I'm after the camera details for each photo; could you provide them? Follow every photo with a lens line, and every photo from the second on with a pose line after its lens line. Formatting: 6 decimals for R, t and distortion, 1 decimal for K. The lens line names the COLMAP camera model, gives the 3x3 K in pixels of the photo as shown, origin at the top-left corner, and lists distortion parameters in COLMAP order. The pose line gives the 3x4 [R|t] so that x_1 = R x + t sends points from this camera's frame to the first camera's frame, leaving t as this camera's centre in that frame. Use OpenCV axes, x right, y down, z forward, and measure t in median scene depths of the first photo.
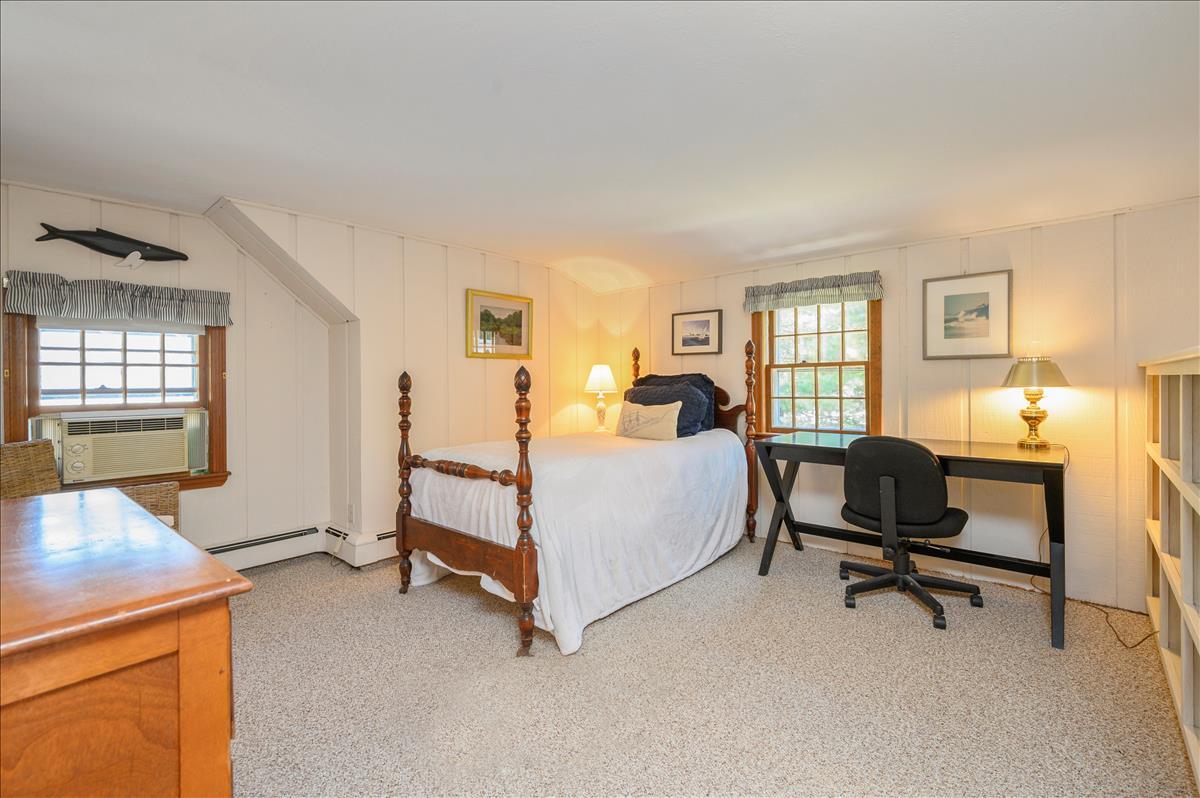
lens RADIAL K [[525.3, 0, 602.9], [0, 525.3, 387.8], [0, 0, 1]] dist [0.000790, -0.000786]
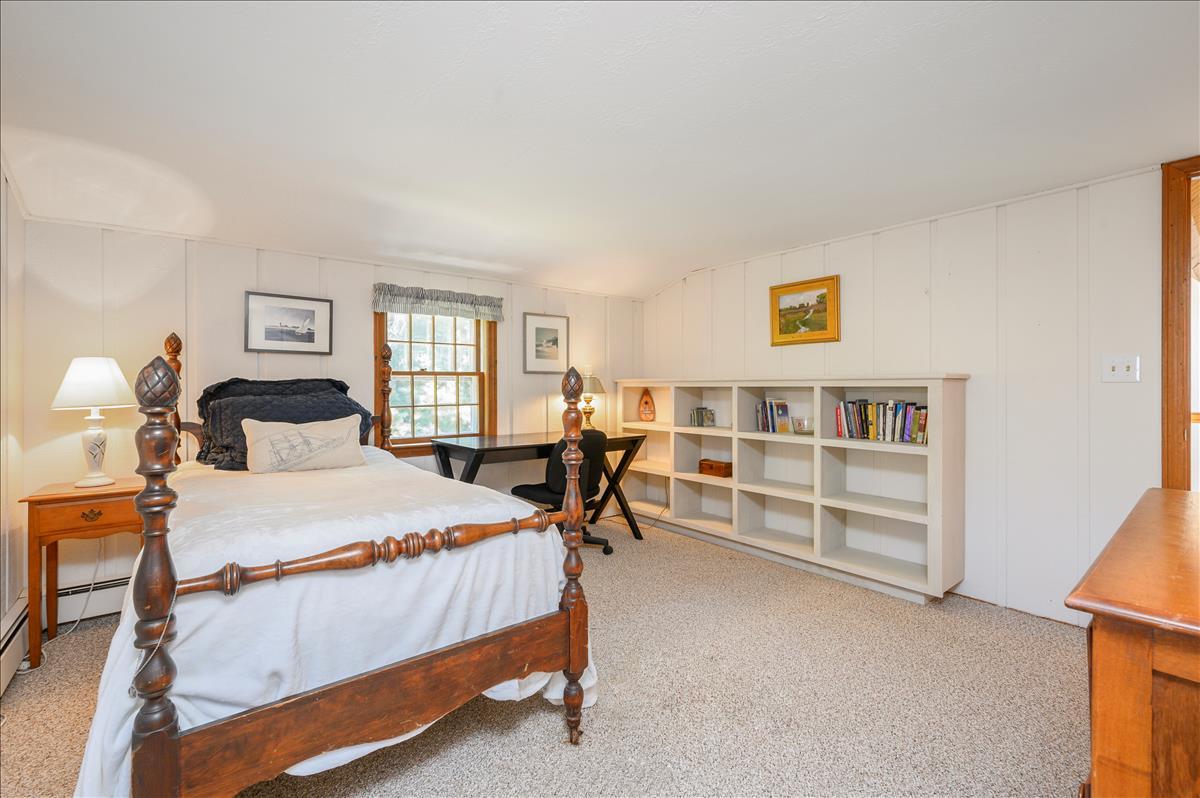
lens RADIAL K [[525.3, 0, 601.7], [0, 525.3, 393.6], [0, 0, 1]] dist [0.000790, -0.000786]
pose [[0.166114, -0.002049, 0.986104, -0.637089], [0.012871, 0.999917, -0.000091, -0.000261], [-0.986023, 0.012707, 0.166126, 0.580298]]
